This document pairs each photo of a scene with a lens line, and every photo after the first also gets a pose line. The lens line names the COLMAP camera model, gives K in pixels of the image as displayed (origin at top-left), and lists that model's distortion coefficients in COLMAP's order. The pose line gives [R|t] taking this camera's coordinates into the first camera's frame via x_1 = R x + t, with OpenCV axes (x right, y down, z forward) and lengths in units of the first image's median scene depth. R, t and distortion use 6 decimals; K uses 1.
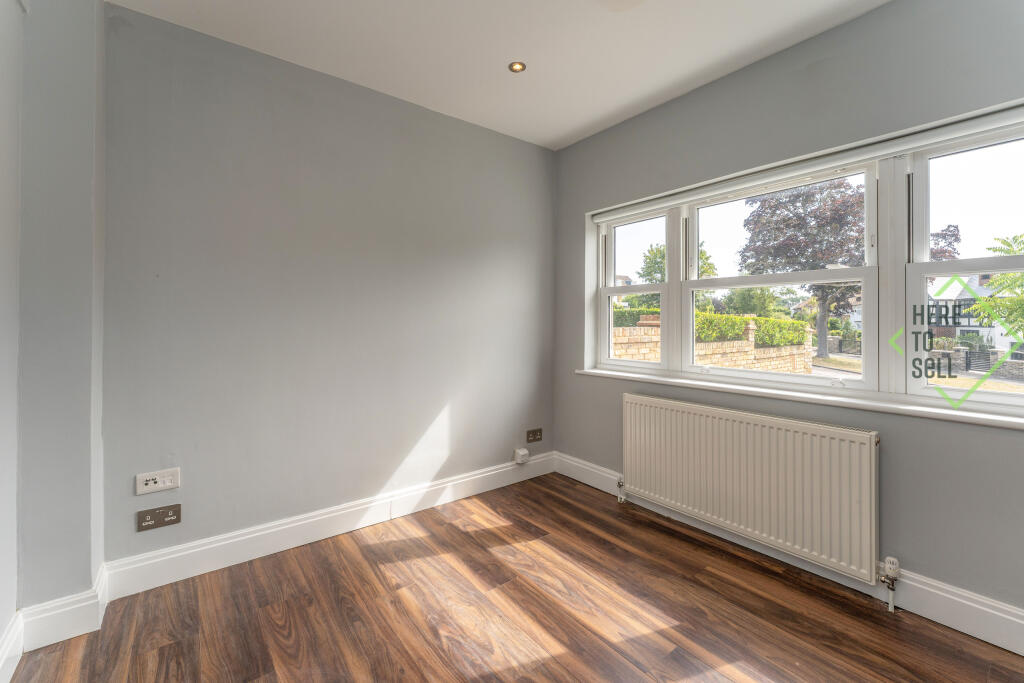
lens RADIAL K [[418.3, 0, 510.2], [0, 418.3, 318.5], [0, 0, 1]] dist [-0.000118, 0.000025]
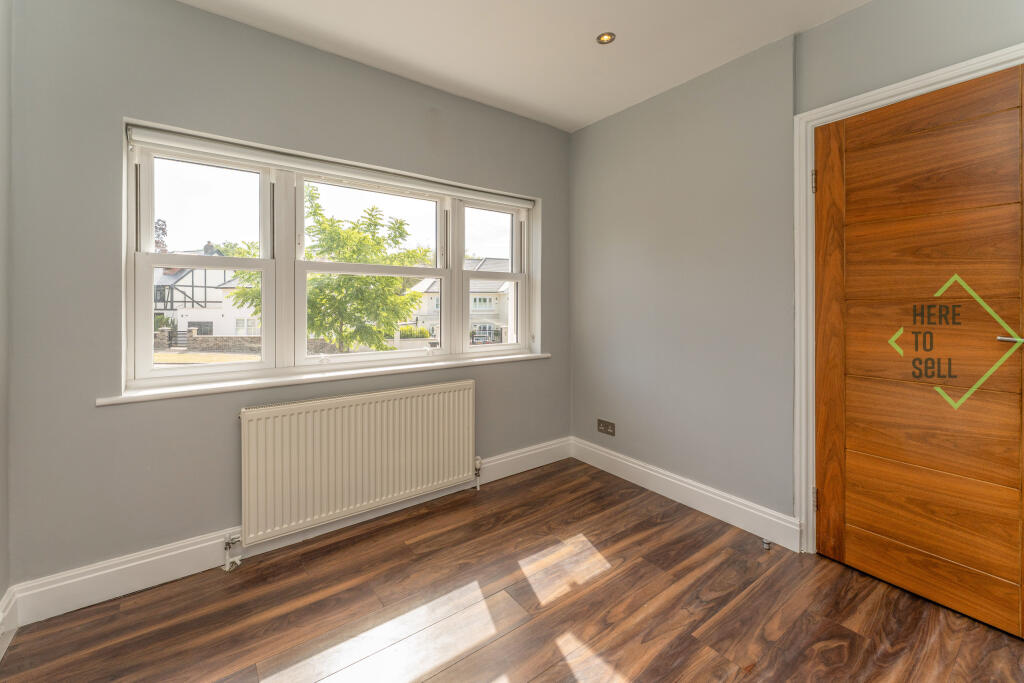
lens RADIAL K [[411.6, 0, 511.4], [0, 411.6, 303.5], [0, 0, 1]] dist [-0.002233, -0.000047]
pose [[0.038581, 0.001940, 0.999254, -0.463858], [-0.003979, 0.999990, -0.001788, -0.001059], [-0.999248, -0.003907, 0.038588, 0.596753]]
